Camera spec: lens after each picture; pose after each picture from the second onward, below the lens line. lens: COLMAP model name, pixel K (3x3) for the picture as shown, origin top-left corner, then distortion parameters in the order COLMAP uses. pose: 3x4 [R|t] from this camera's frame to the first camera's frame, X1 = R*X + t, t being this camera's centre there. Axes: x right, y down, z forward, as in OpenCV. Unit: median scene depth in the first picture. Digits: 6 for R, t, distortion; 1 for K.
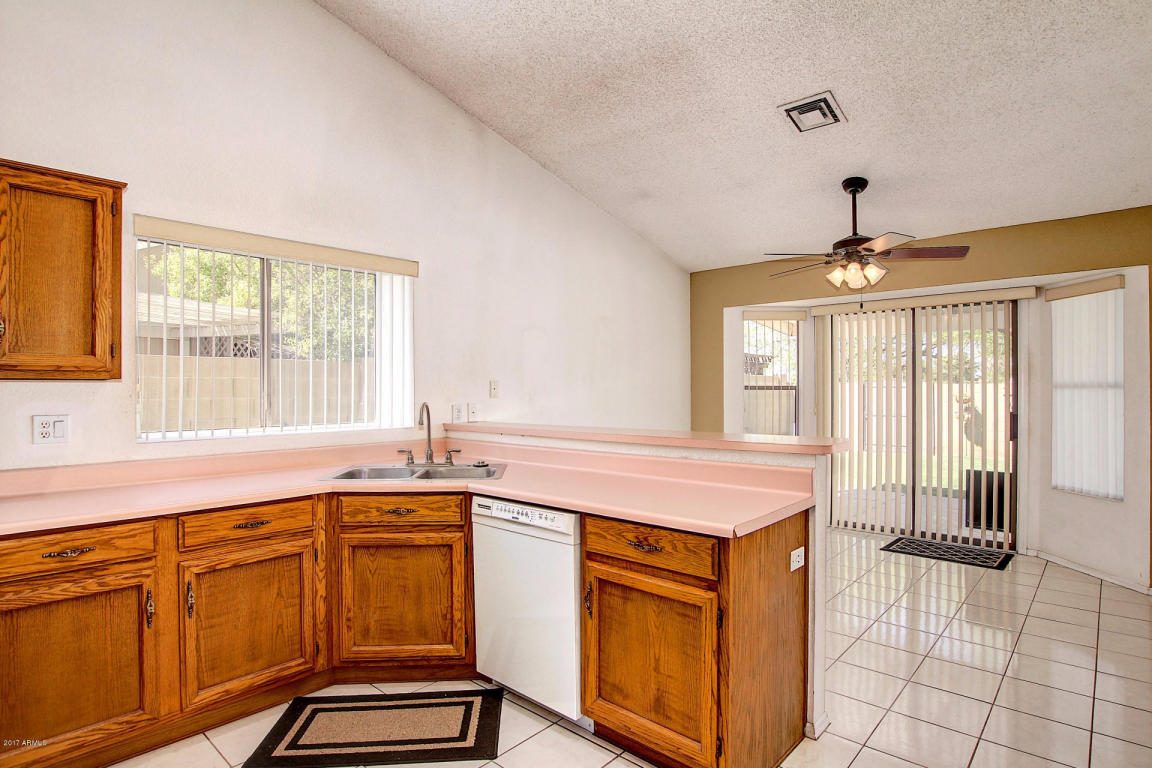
lens RADIAL K [[604.7, 0, 576.0], [0, 604.7, 384.0], [0, 0, 1]] dist [-0.030043, -0.000212]
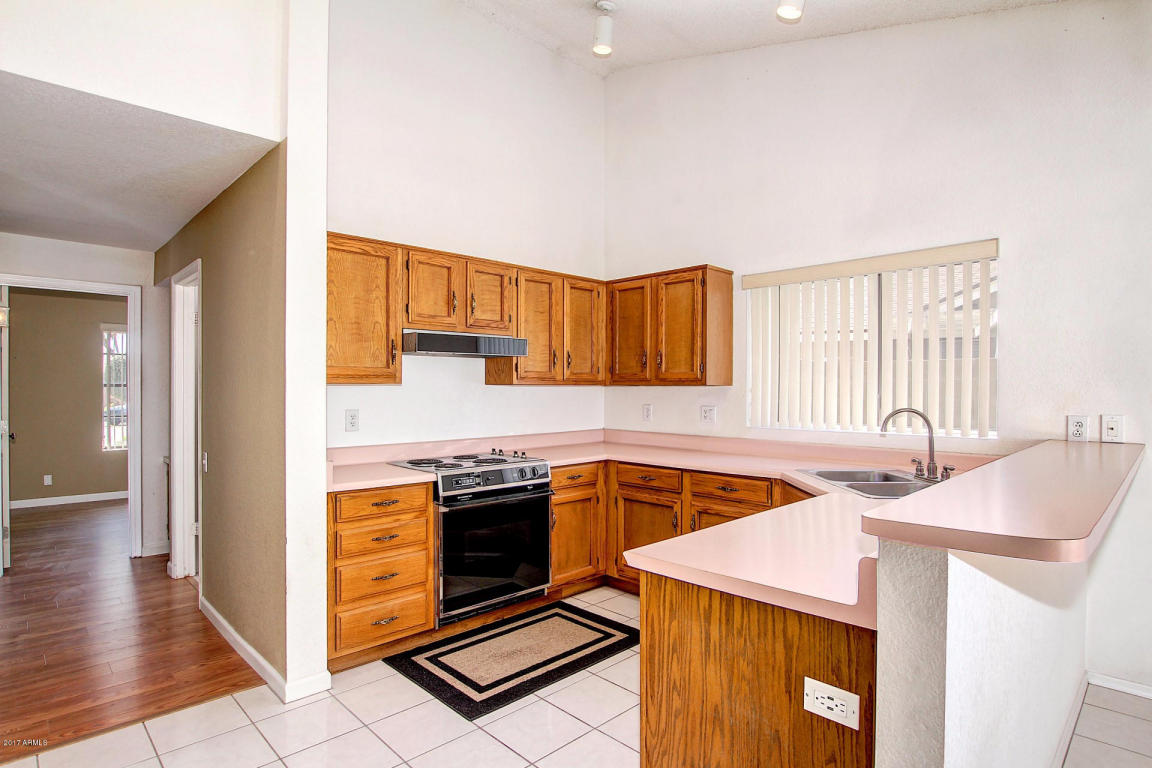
lens RADIAL K [[604.7, 0, 576.0], [0, 604.7, 384.0], [0, 0, 1]] dist [-0.030043, -0.000212]
pose [[-0.067286, 0.001307, -0.997733, 0.970128], [0.009384, 0.999956, 0.000677, -0.017164], [0.997690, -0.009317, -0.067295, 0.803704]]
